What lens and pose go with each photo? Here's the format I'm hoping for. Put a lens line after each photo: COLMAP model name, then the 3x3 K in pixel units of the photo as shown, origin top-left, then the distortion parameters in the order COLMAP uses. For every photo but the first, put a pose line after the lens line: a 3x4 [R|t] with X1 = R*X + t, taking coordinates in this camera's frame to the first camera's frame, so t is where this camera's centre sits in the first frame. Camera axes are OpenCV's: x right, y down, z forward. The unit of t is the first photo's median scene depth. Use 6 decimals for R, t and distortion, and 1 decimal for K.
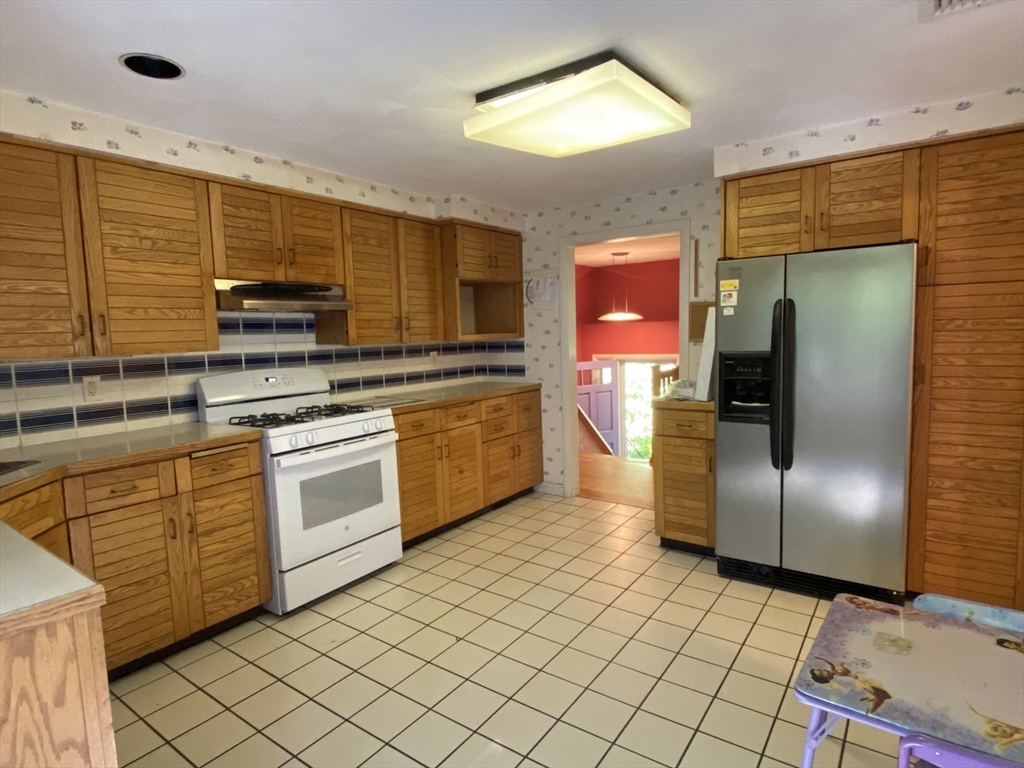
lens RADIAL K [[563.3, 0, 513.3], [0, 563.3, 384.7], [0, 0, 1]] dist [0.027351, -0.011510]
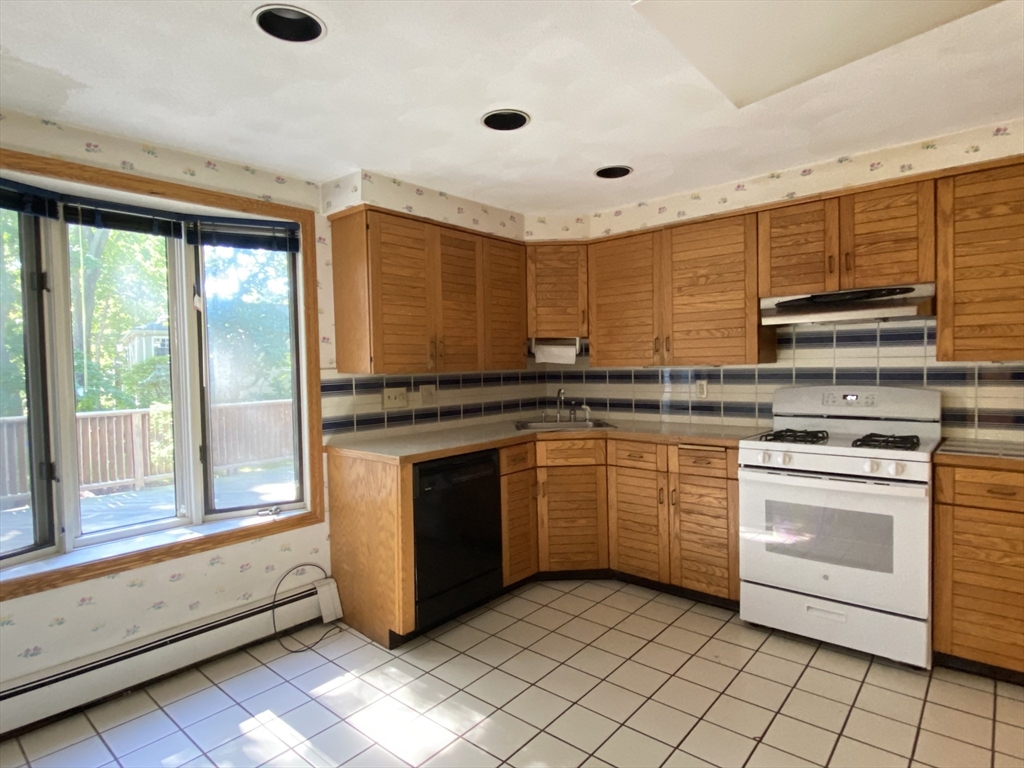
lens RADIAL K [[563.3, 0, 513.2], [0, 563.3, 383.5], [0, 0, 1]] dist [0.027351, -0.011510]
pose [[-0.084069, 0.065586, -0.994299, 0.635425], [-0.072781, 0.994762, 0.071770, -0.069413], [0.993798, 0.078400, -0.078855, 0.639876]]
